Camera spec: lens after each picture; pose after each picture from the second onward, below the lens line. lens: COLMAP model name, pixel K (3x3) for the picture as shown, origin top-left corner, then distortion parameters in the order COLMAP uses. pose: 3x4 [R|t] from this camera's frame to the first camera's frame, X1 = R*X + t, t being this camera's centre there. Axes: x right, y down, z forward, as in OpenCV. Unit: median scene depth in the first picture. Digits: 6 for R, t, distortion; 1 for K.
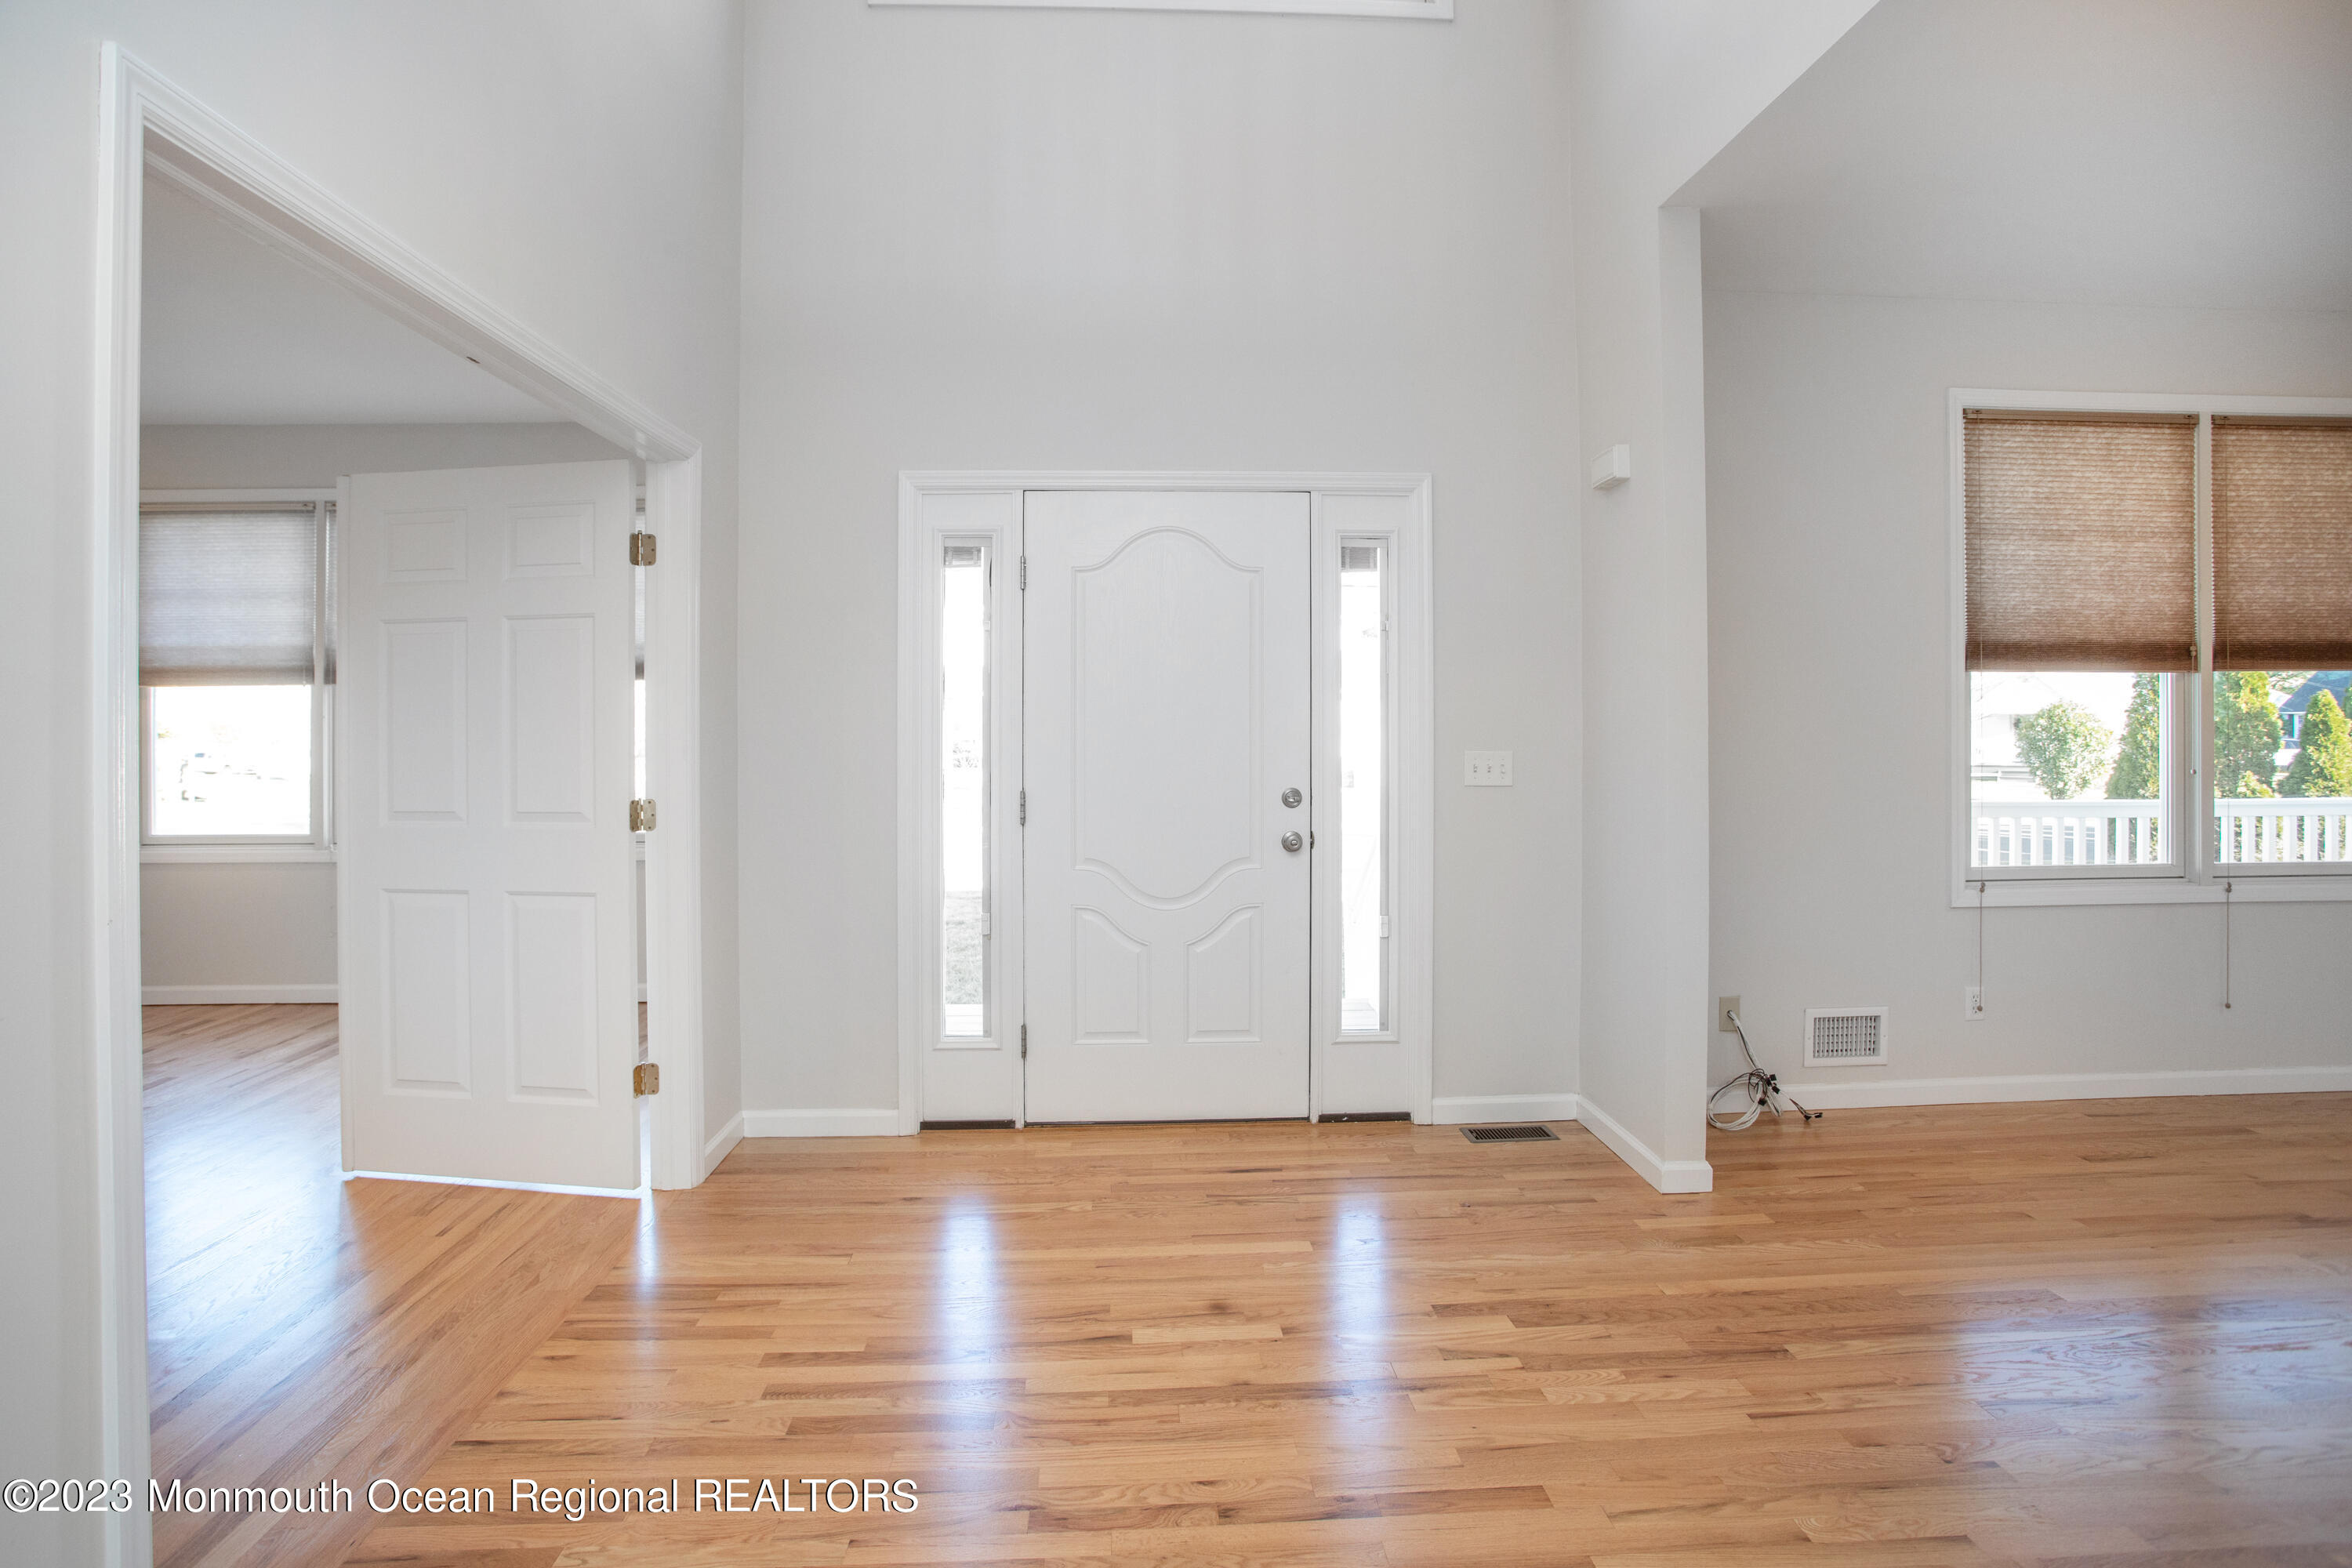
lens RADIAL K [[1163.9, 0, 1168.4], [0, 1163.9, 725.2], [0, 0, 1]] dist [-0.075766, 0.036590]
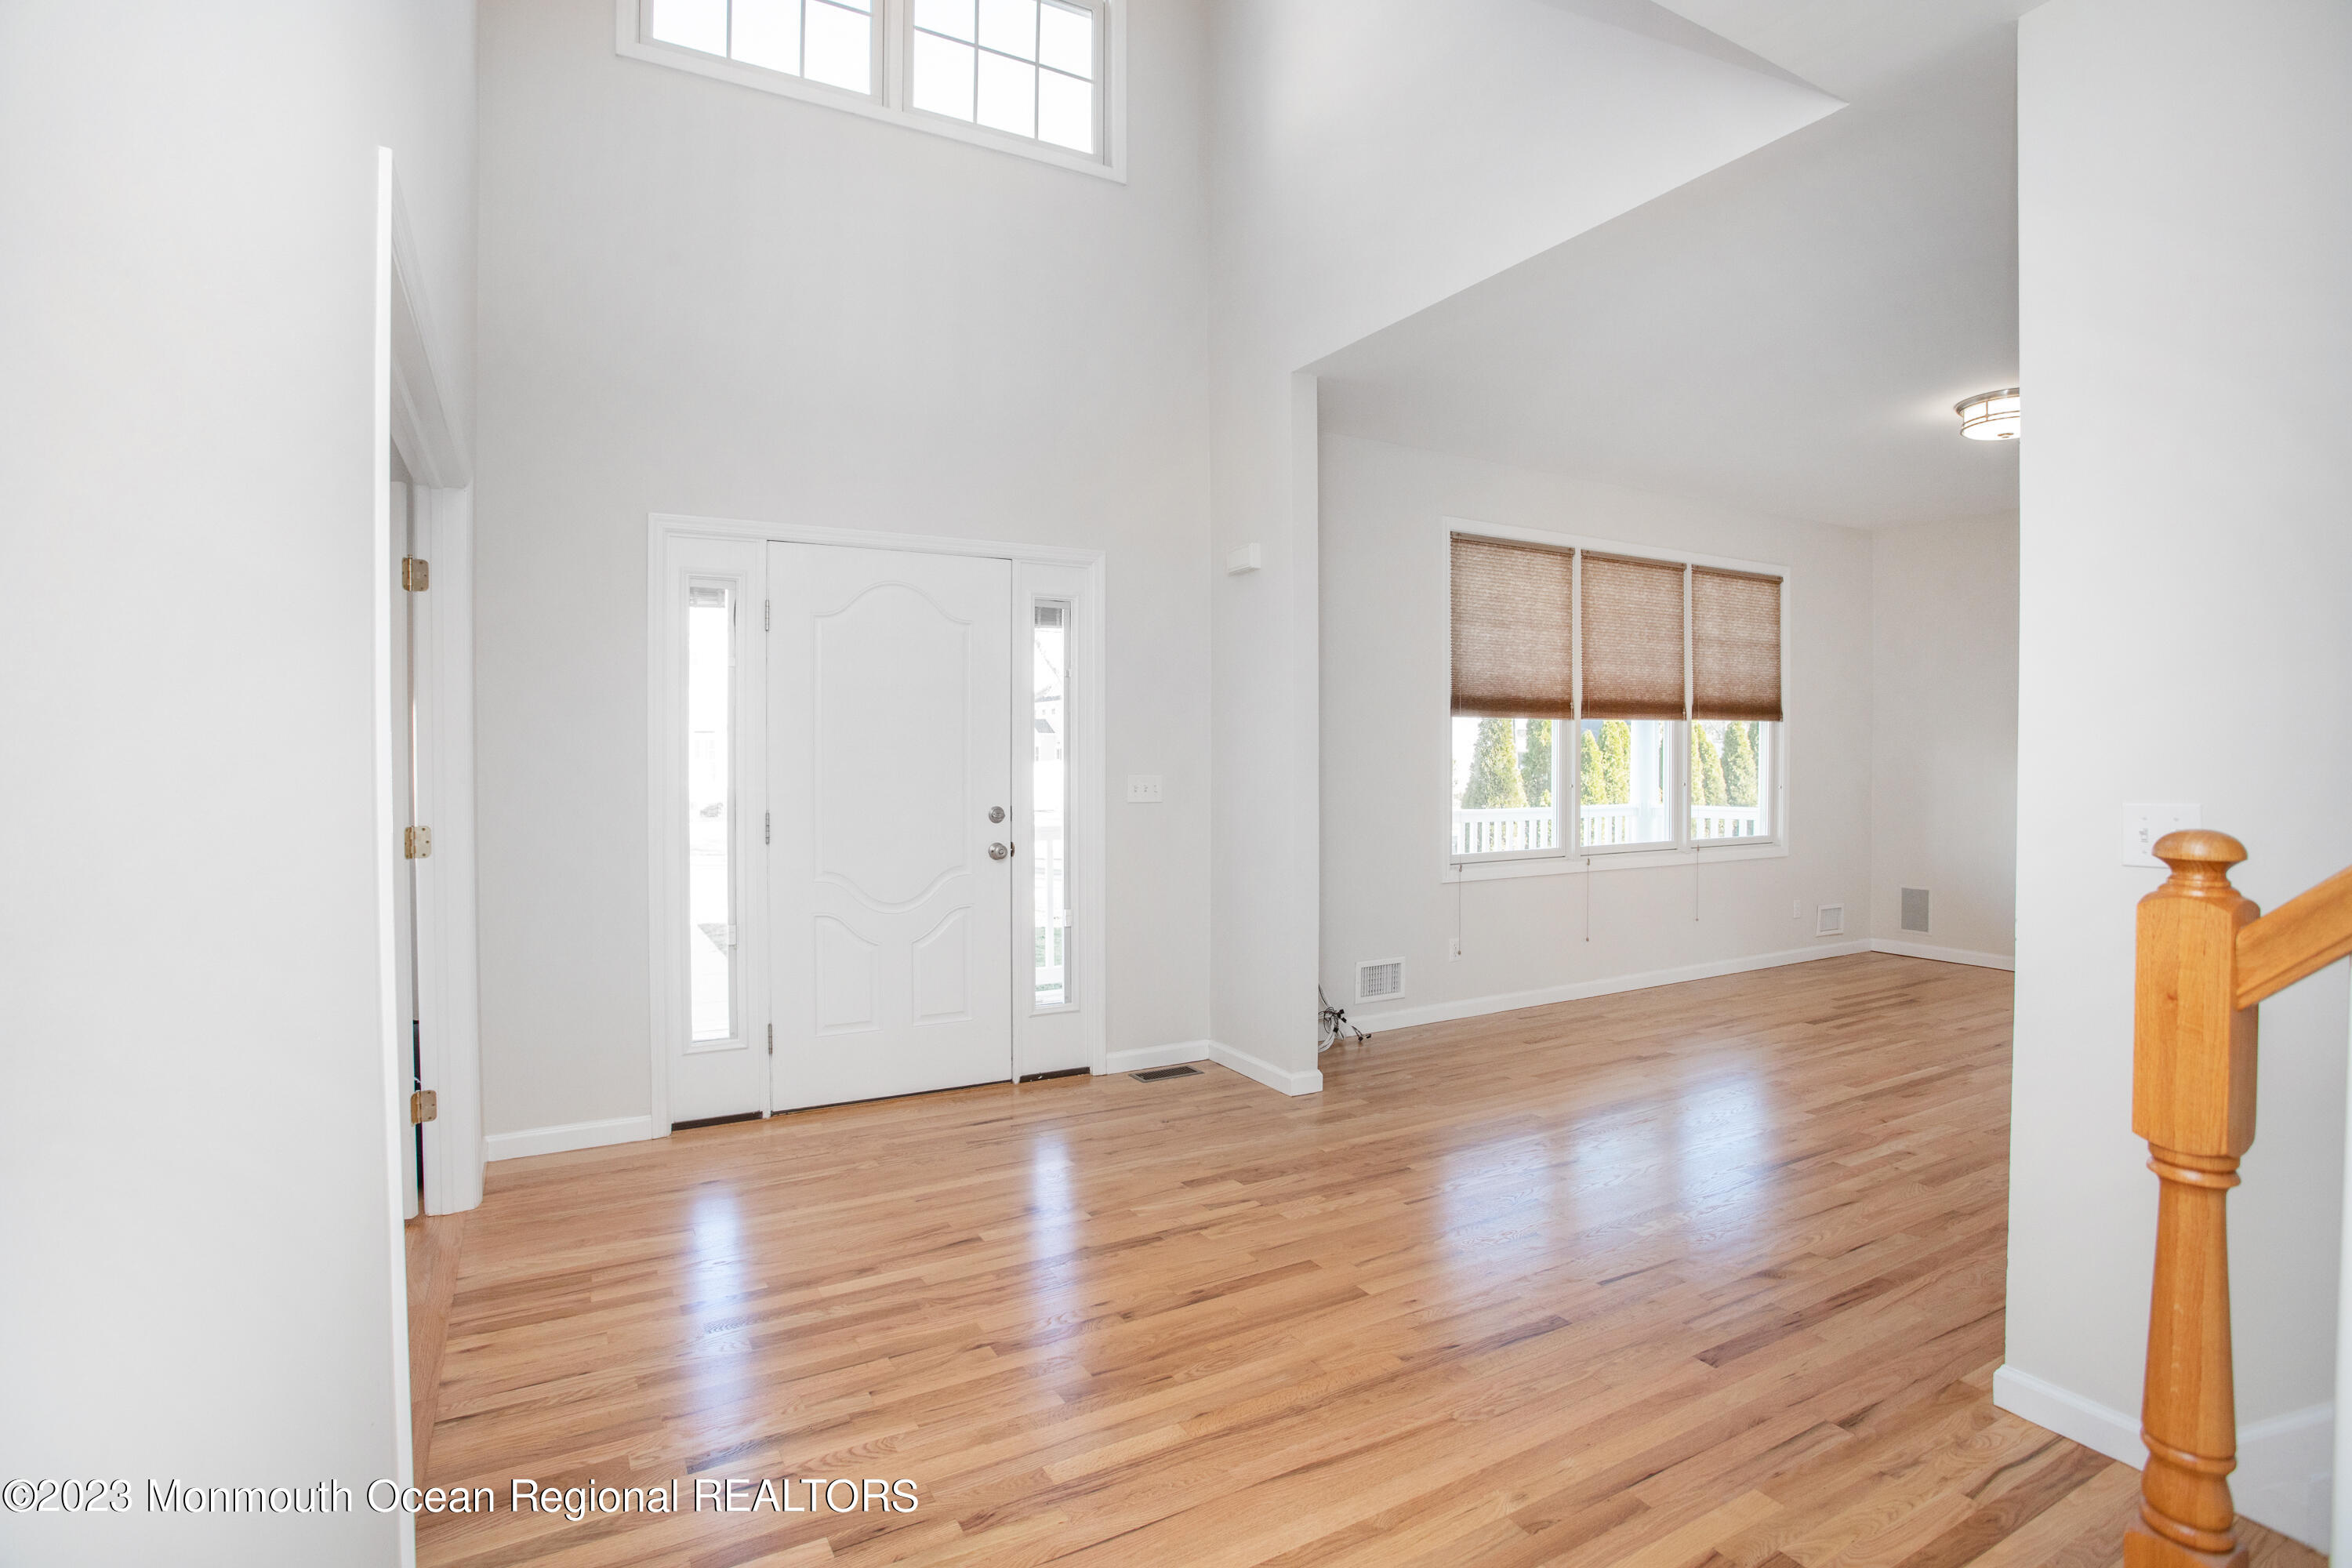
lens RADIAL K [[1137.5, 0, 1164.6], [0, 1137.5, 773.5], [0, 0, 1]] dist [-0.077643, 0.033989]
pose [[0.898993, -0.005426, 0.437929, -0.253806], [-0.001662, 0.999874, 0.015800, 0.001610], [-0.437960, -0.014931, 0.898871, -0.127733]]
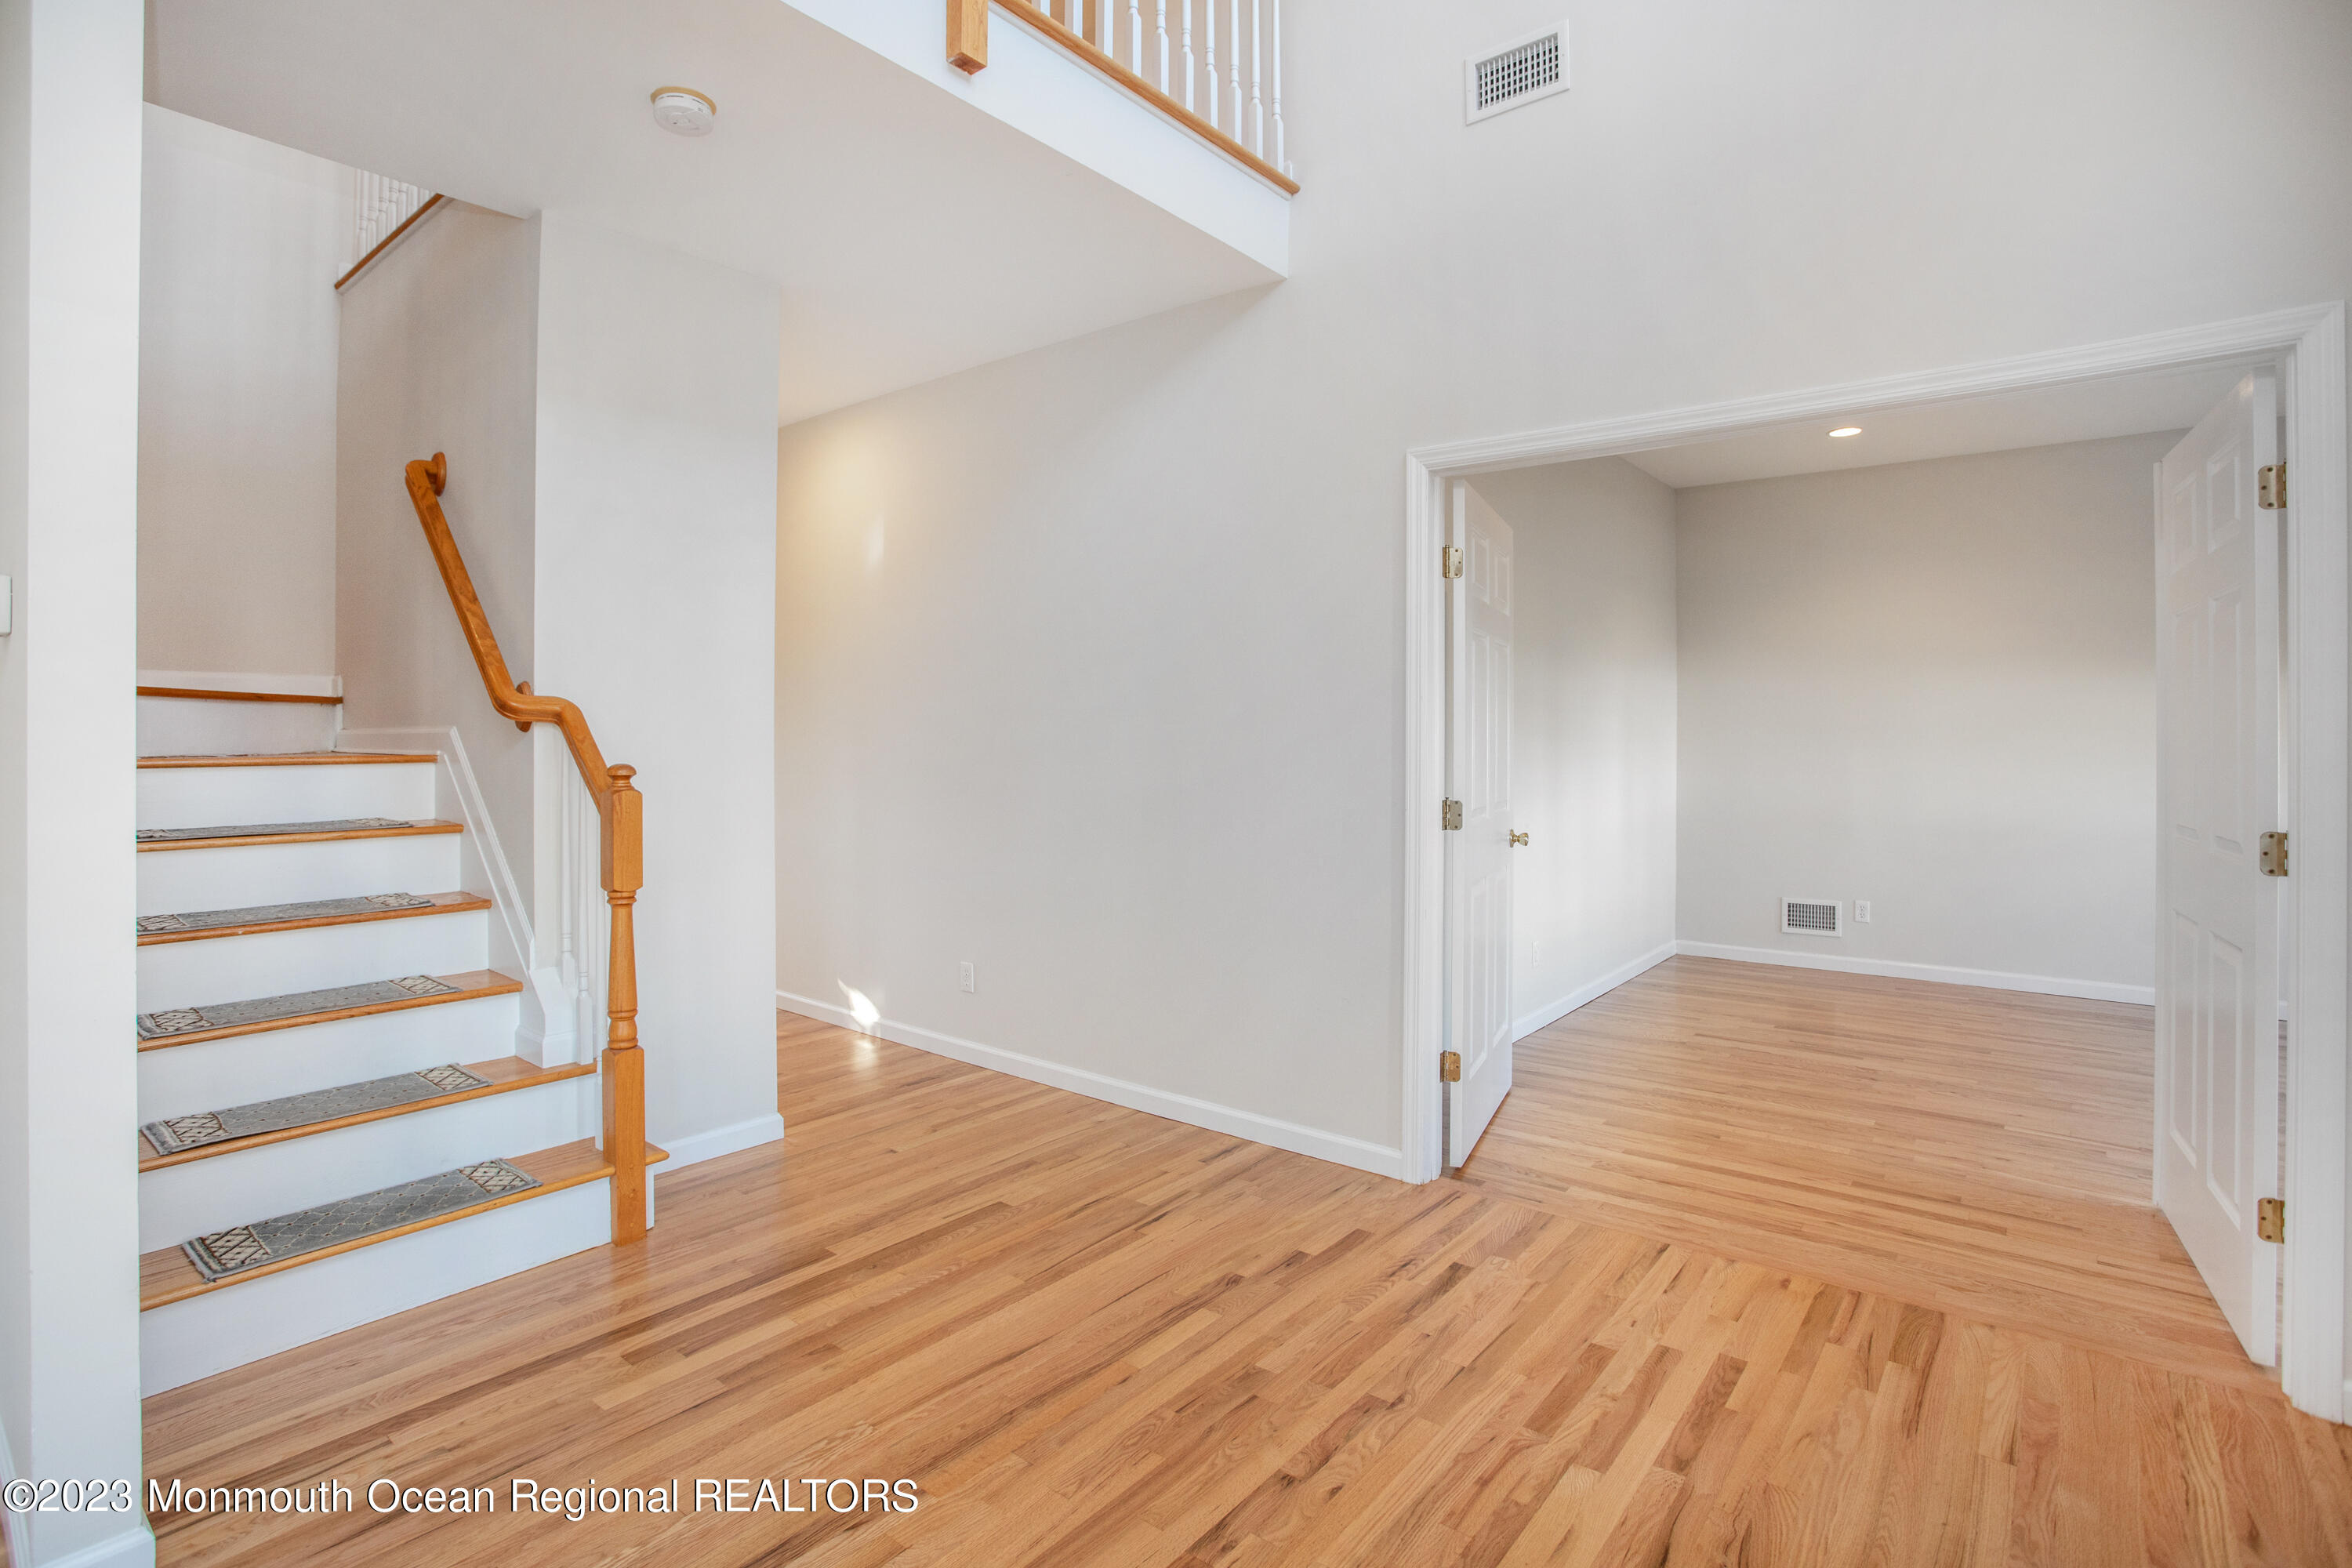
lens RADIAL K [[1163.9, 0, 1168.4], [0, 1163.9, 725.2], [0, 0, 1]] dist [-0.075766, 0.036590]
pose [[-0.669868, 0.001253, -0.742479, 0.454272], [0.003323, 0.999994, -0.001310, -0.003582], [0.742472, -0.003344, -0.669868, 0.811711]]
